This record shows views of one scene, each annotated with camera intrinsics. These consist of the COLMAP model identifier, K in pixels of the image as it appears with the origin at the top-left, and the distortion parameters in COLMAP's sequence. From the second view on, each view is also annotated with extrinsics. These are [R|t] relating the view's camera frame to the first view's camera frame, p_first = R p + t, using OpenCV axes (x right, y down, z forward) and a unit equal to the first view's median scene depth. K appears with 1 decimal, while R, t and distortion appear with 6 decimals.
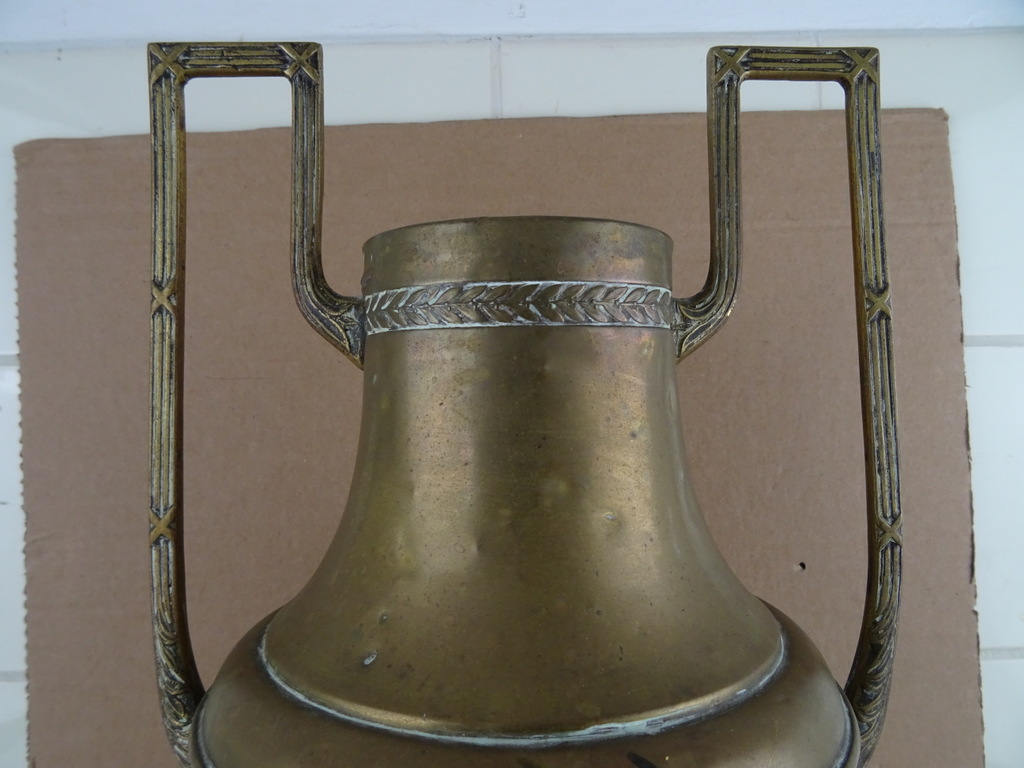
lens RADIAL K [[720.0, 0, 506.2], [0, 720.0, 382.0], [0, 0, 1]] dist [-0.001275, -0.008189]
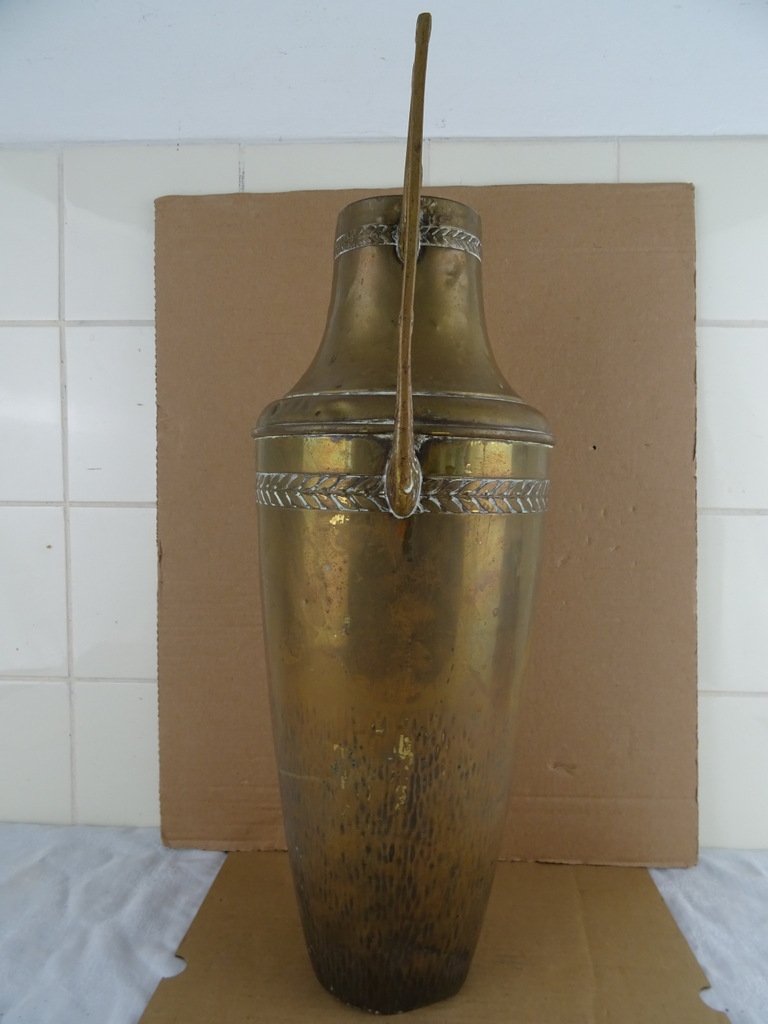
lens RADIAL K [[720.0, 0, 365.9], [0, 720.0, 506.9], [0, 0, 1]] dist [-0.001275, -0.008189]
pose [[0.997594, 0.033741, -0.060564, -0.045382], [-0.031729, 0.998922, 0.033872, 0.555349], [0.061642, -0.031869, 0.997589, -1.208645]]
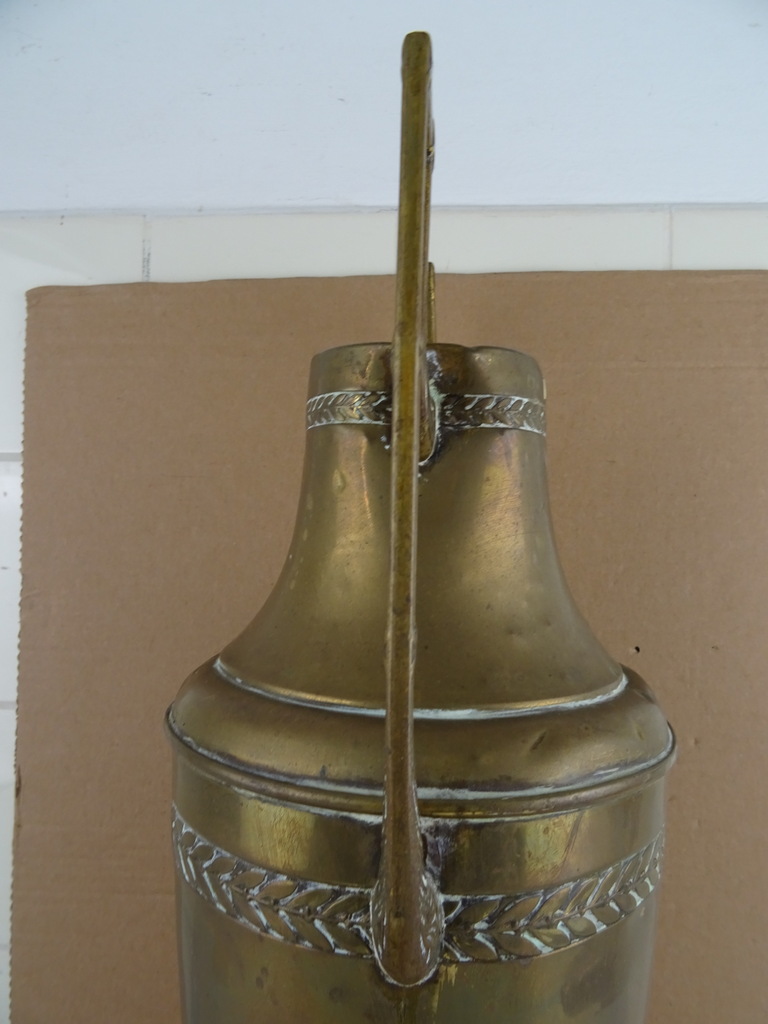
lens RADIAL K [[720.0, 0, 386.1], [0, 720.0, 510.1], [0, 0, 1]] dist [-0.001275, -0.008189]
pose [[0.995057, 0.039435, -0.091135, 0.149999], [-0.040329, 0.999155, -0.007984, 0.078057], [0.090743, 0.011620, 0.995807, -0.361671]]
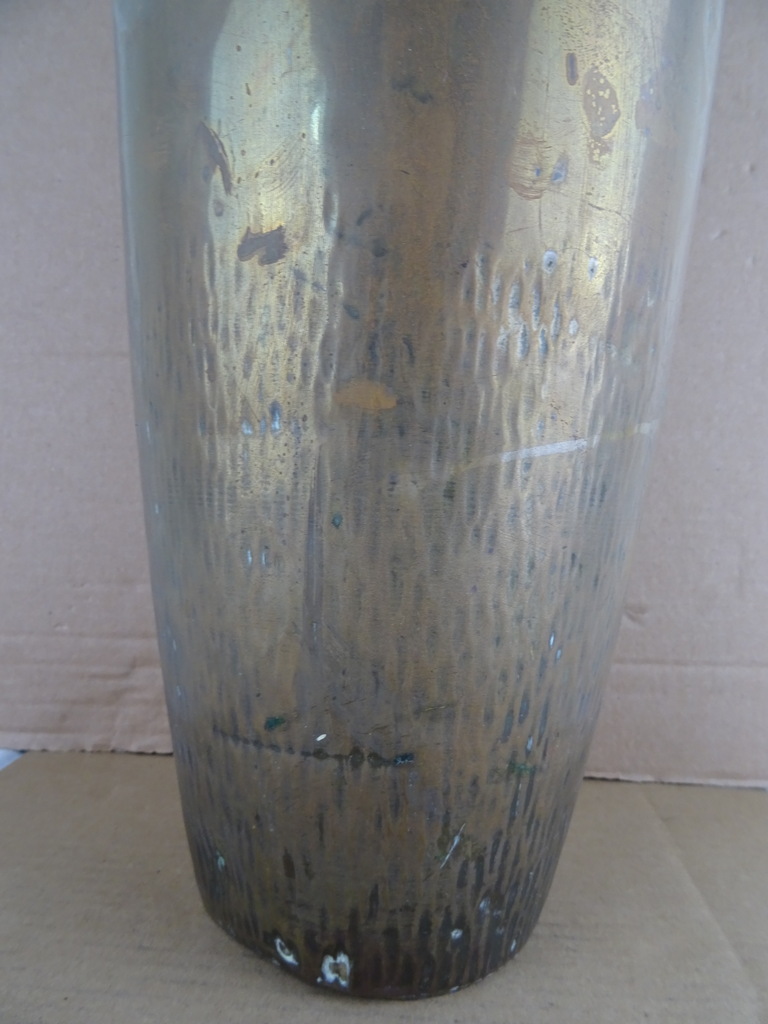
lens RADIAL K [[720.0, 0, 386.6], [0, 720.0, 512.1], [0, 0, 1]] dist [-0.001275, -0.008189]
pose [[0.997535, 0.064124, -0.028482, 0.088359], [-0.064026, 0.997939, 0.004323, 1.418157], [0.028701, -0.002489, 0.999585, -0.050560]]
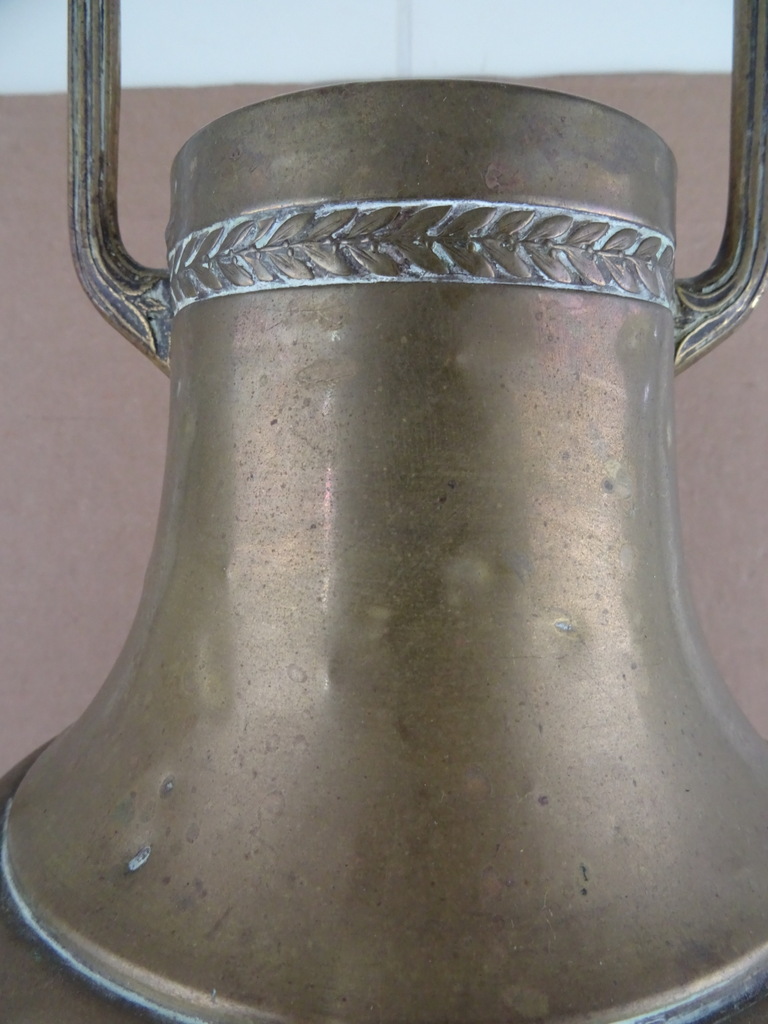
lens RADIAL K [[720.0, 0, 392.4], [0, 720.0, 511.7], [0, 0, 1]] dist [-0.001275, -0.008189]
pose [[0.999093, 0.025138, -0.034367, 0.020224], [-0.022517, 0.996957, 0.074631, 0.046369], [0.036139, -0.073790, 0.996619, 0.349167]]
